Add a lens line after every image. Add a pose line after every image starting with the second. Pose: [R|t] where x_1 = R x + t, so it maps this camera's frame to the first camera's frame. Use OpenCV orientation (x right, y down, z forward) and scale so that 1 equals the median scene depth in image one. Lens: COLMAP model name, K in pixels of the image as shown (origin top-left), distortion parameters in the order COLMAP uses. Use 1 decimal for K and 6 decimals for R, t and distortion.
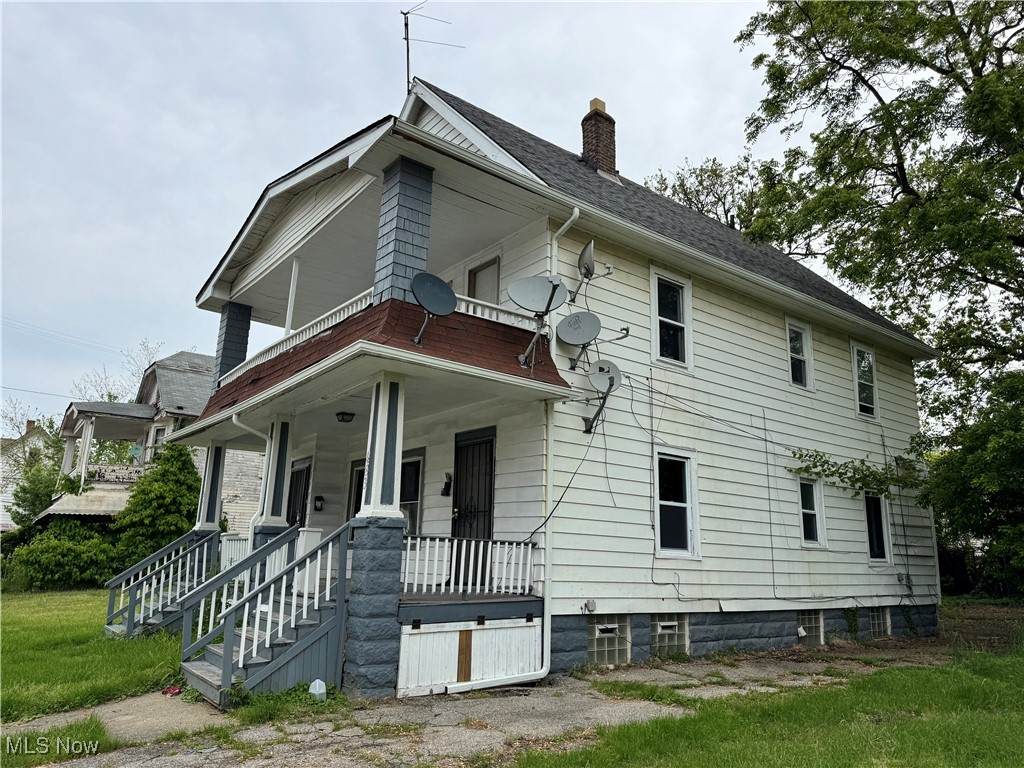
lens RADIAL K [[729.4, 0, 512.0], [0, 729.4, 384.0], [0, 0, 1]] dist [0.023266, -0.004098]
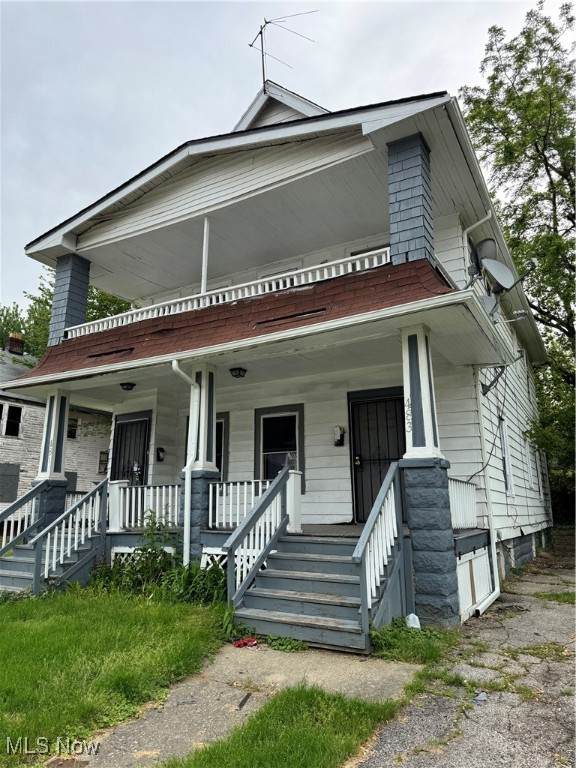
lens RADIAL K [[545.0, 0, 278.7], [0, 545.0, 377.2], [0, 0, 1]] dist [0.044984, -0.000233]
pose [[0.928057, 0.062073, 0.367230, -0.501481], [-0.061165, 0.998028, -0.014123, 0.063792], [-0.367382, -0.009355, 0.930023, 0.240421]]
